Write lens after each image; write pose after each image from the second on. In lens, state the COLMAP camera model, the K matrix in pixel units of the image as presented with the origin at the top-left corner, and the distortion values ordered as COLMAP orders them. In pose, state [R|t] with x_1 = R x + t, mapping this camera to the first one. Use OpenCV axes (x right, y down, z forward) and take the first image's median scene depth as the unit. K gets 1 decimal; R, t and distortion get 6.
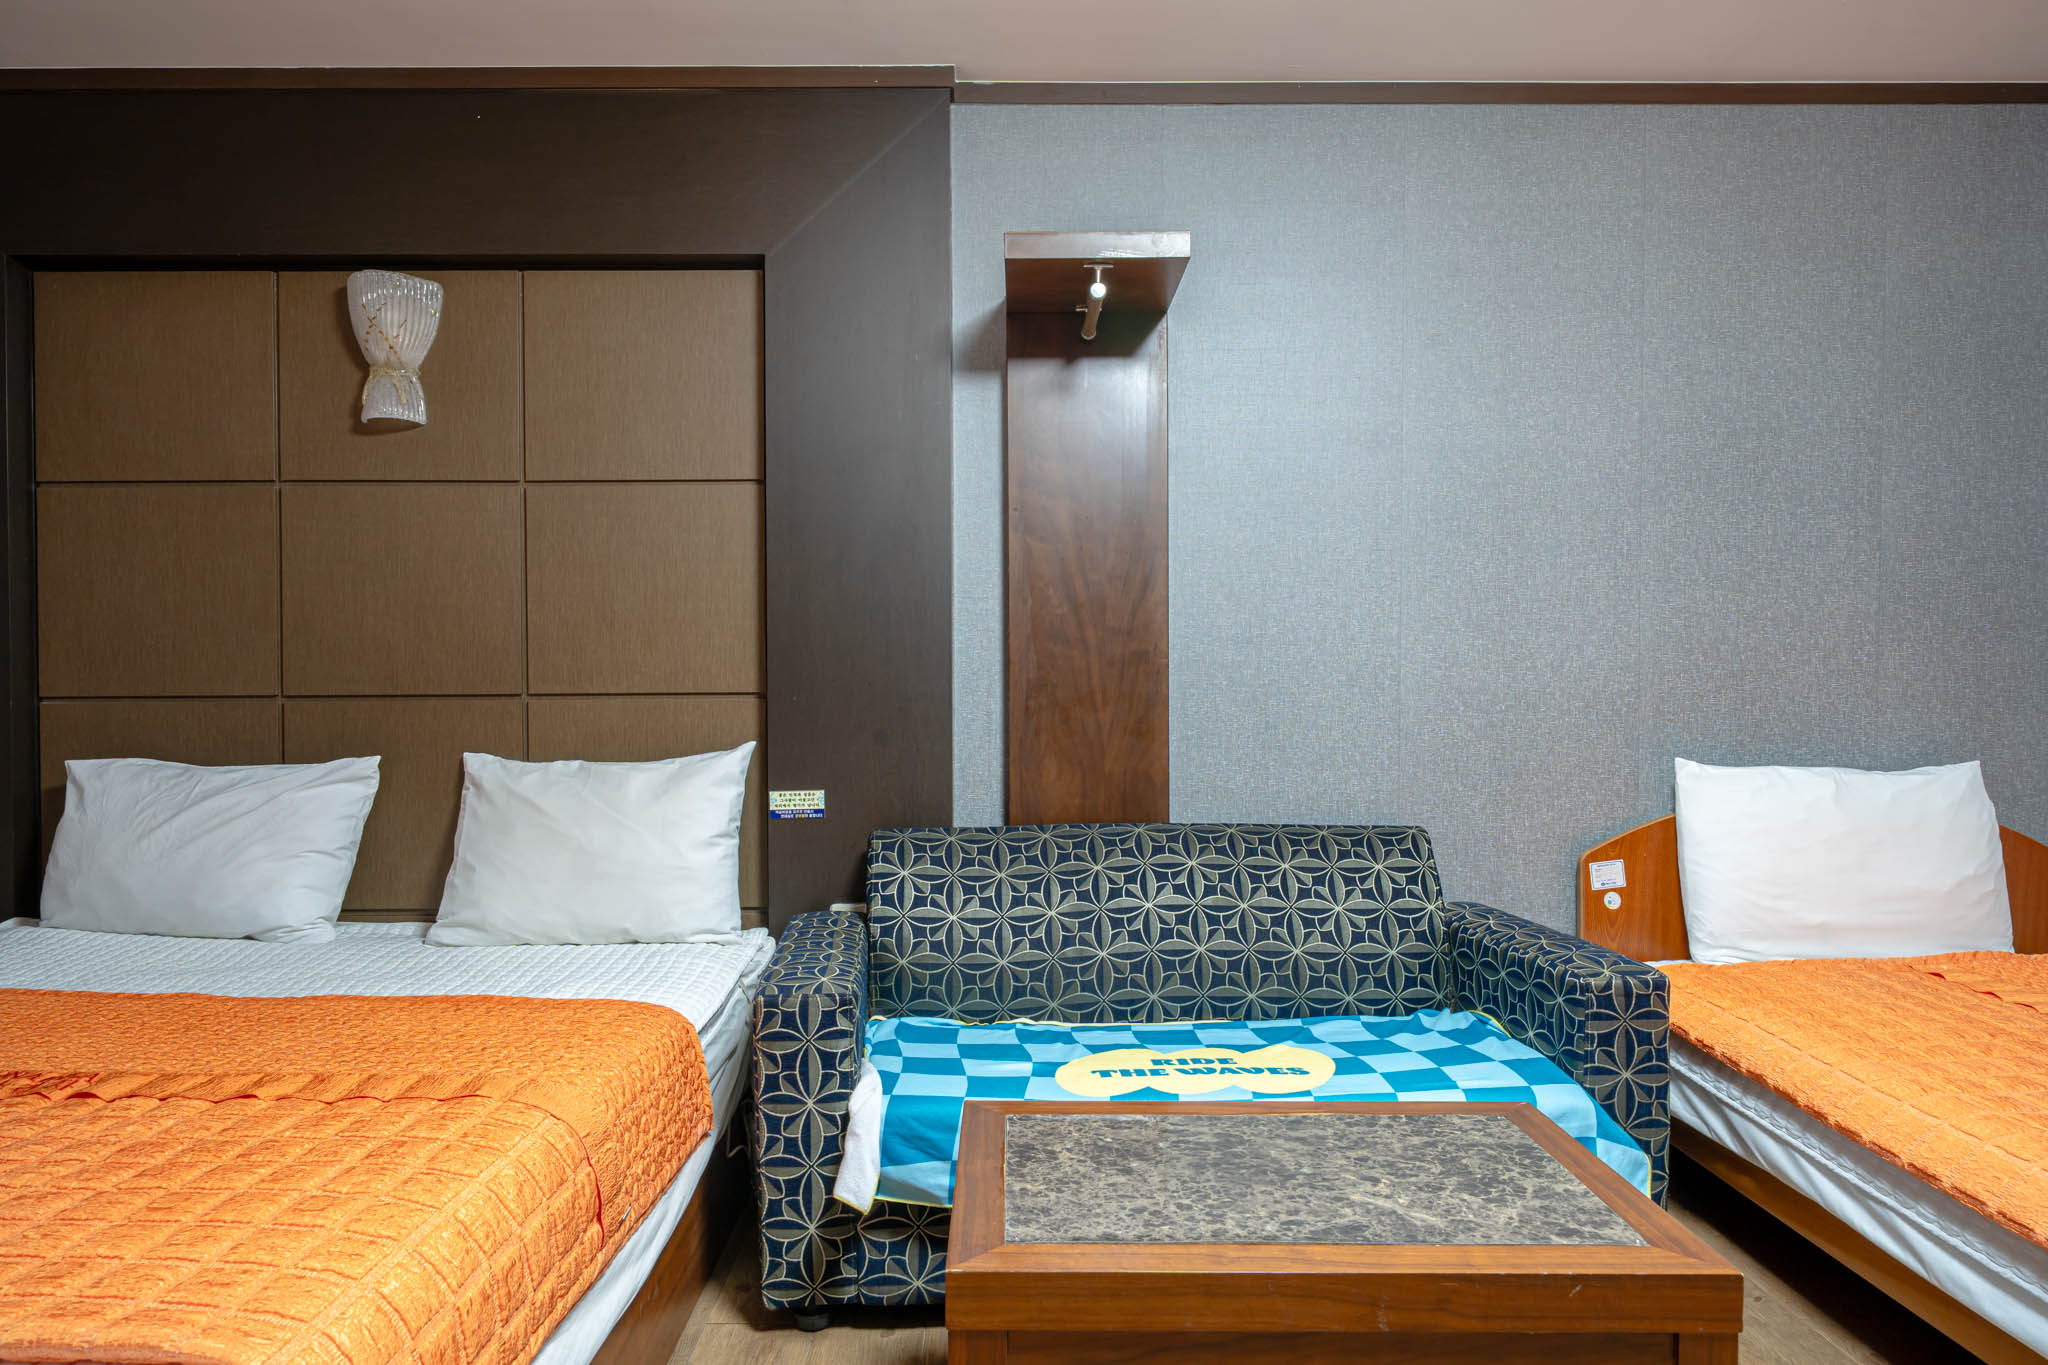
lens RADIAL K [[1201.8, 0, 1009.6], [0, 1201.8, 699.5], [0, 0, 1]] dist [-0.001340, 0.003579]
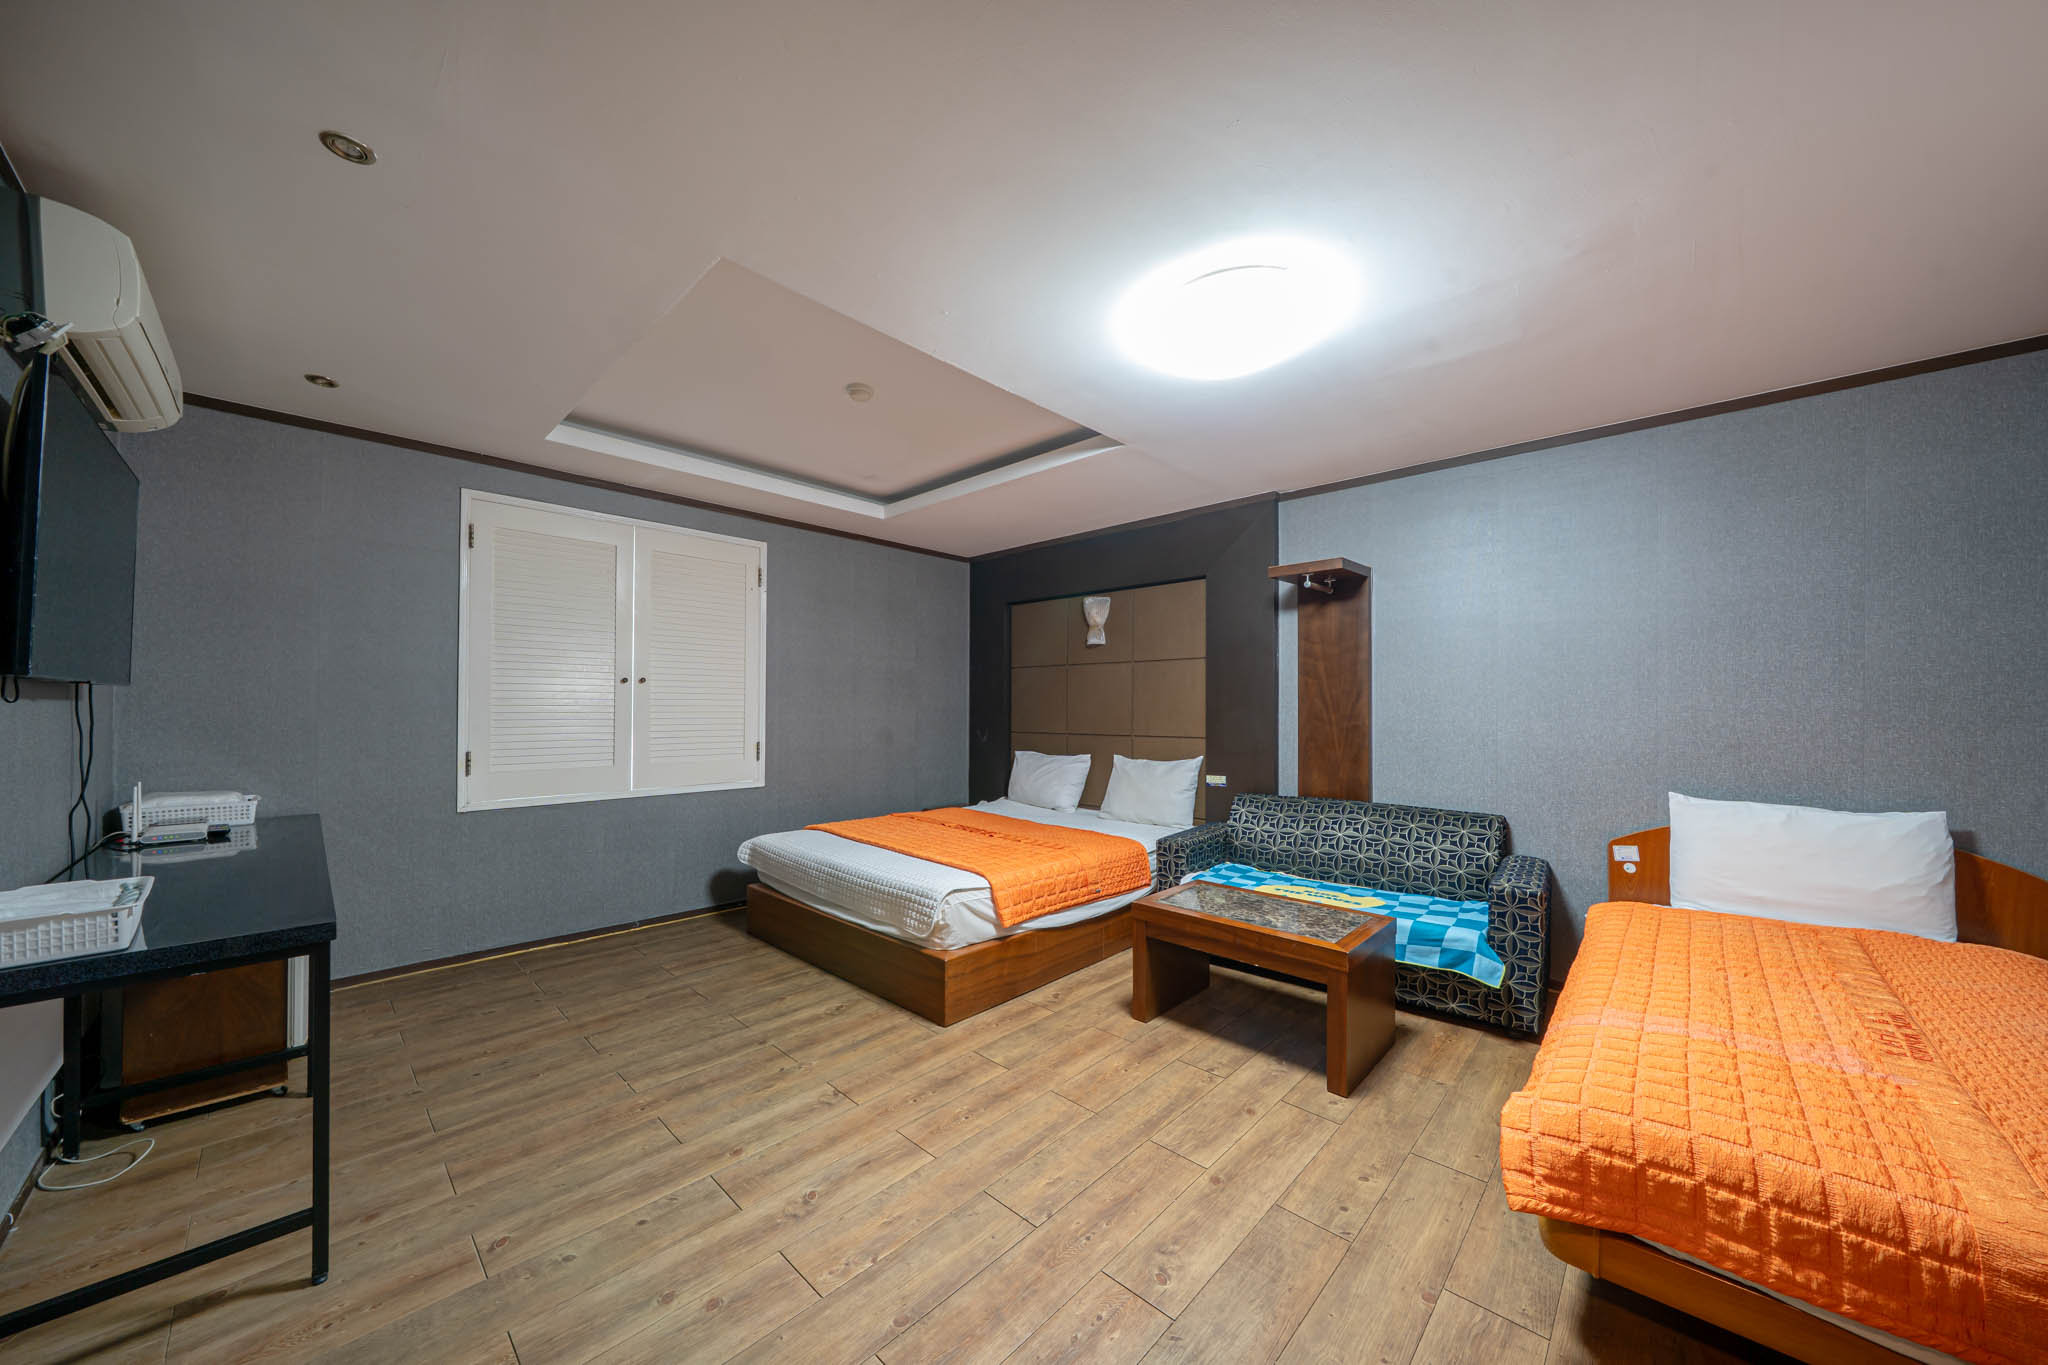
lens RADIAL K [[705.6, 0, 1018.0], [0, 705.6, 690.5], [0, 0, 1]] dist [-0.006111, 0.000210]
pose [[0.725584, -0.011441, -0.688038, 0.574157], [-0.009020, 0.999618, -0.026134, -0.066573], [0.688074, 0.025169, 0.725204, -0.425470]]
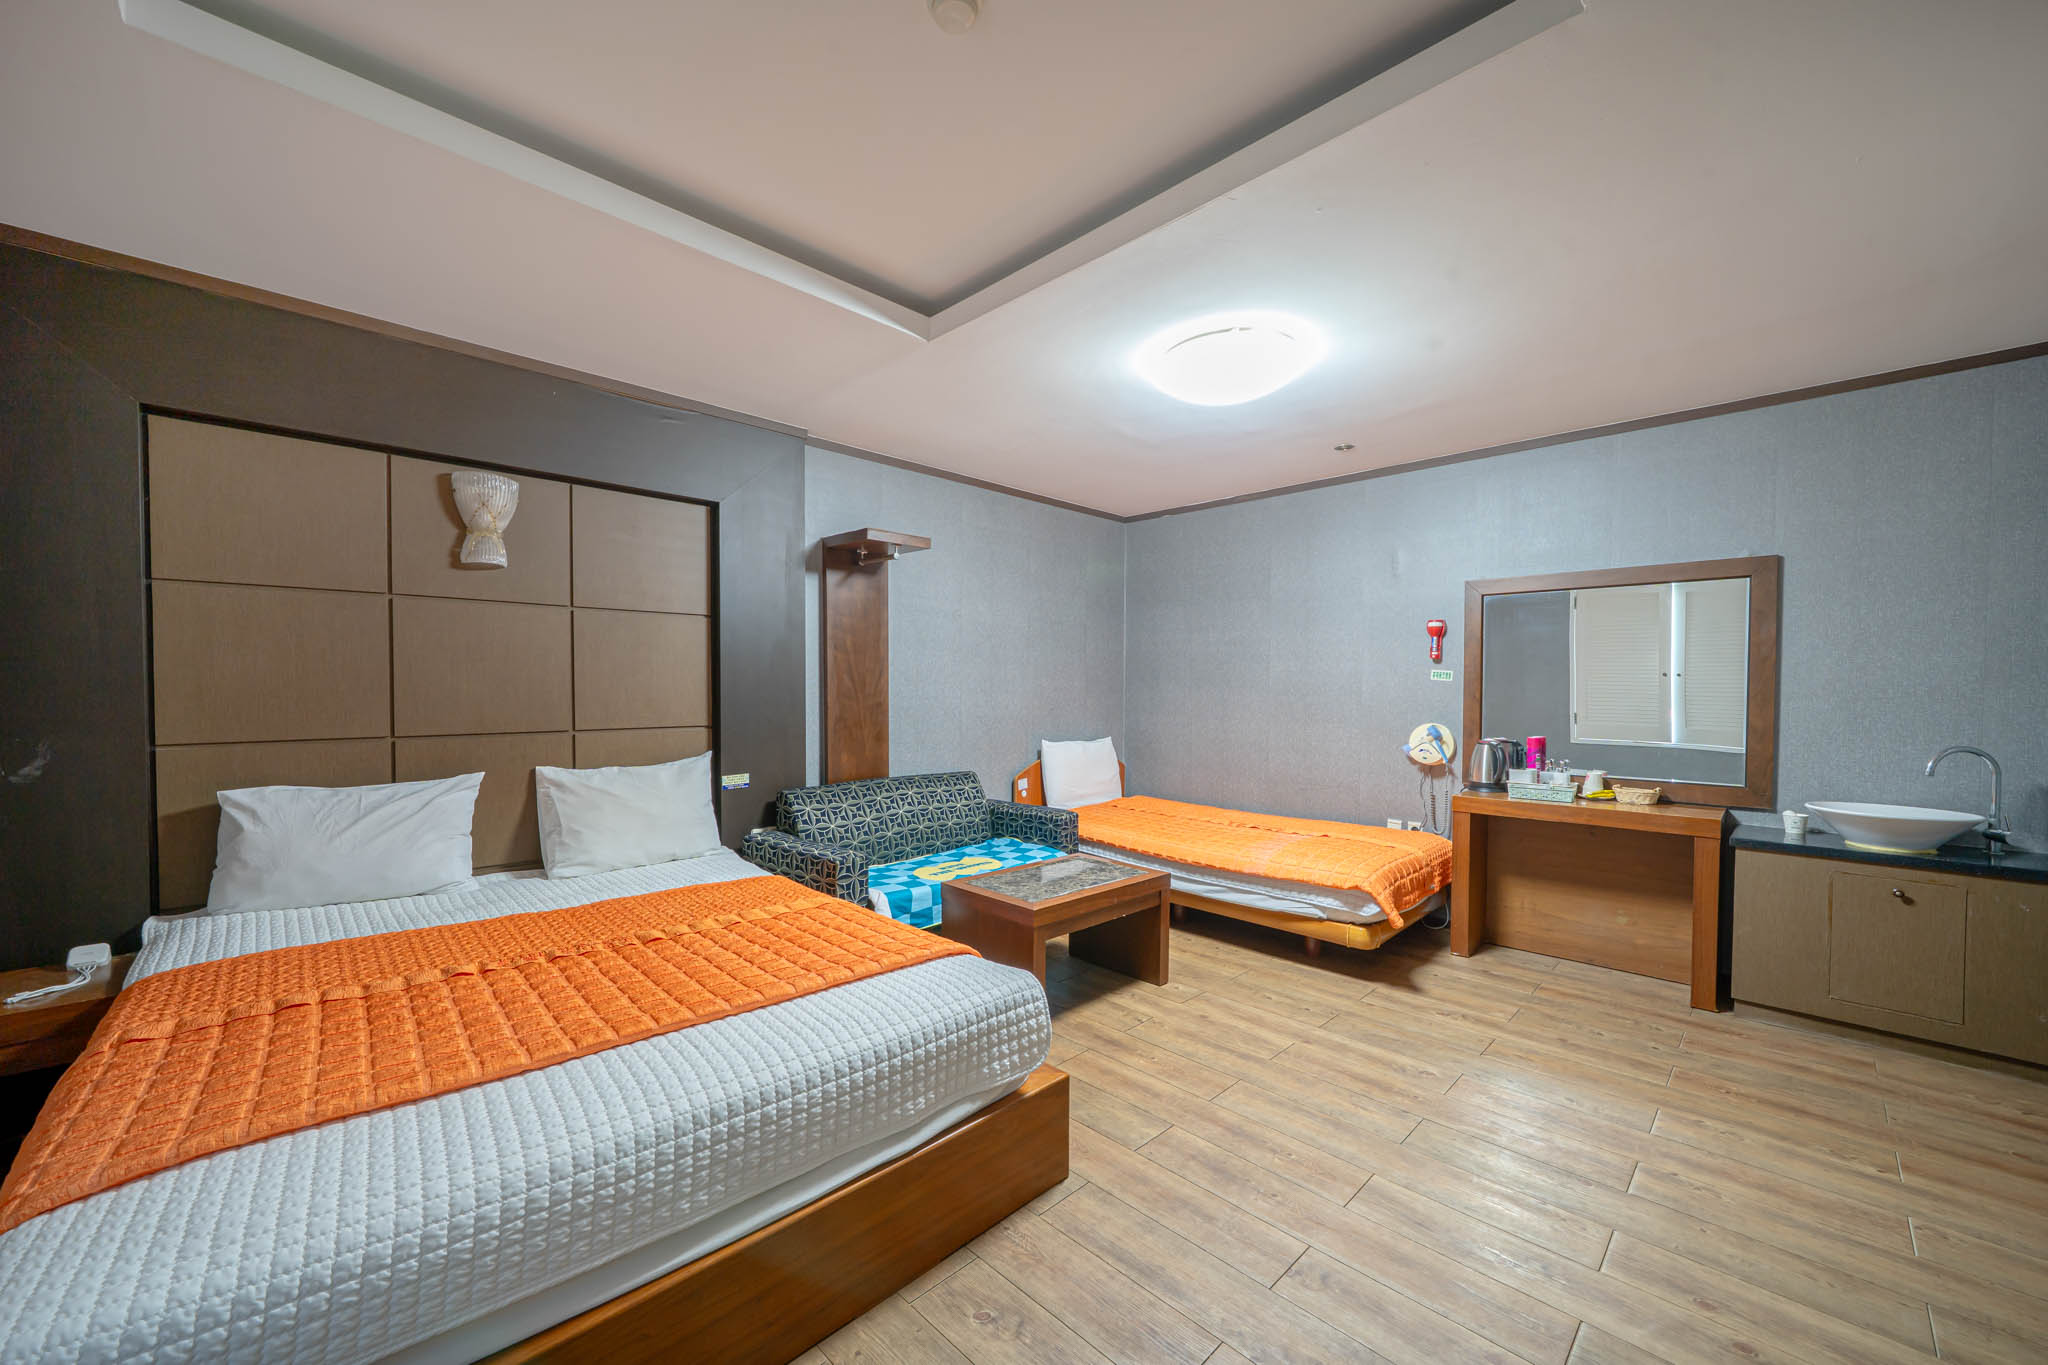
lens RADIAL K [[770.0, 0, 1012.0], [0, 770.0, 694.0], [0, 0, 1]] dist [-0.014140, 0.000814]
pose [[0.721585, -0.001655, 0.692324, -0.725128], [0.001756, 0.999998, 0.000560, -0.057394], [-0.692324, 0.000812, 0.721587, -0.230983]]
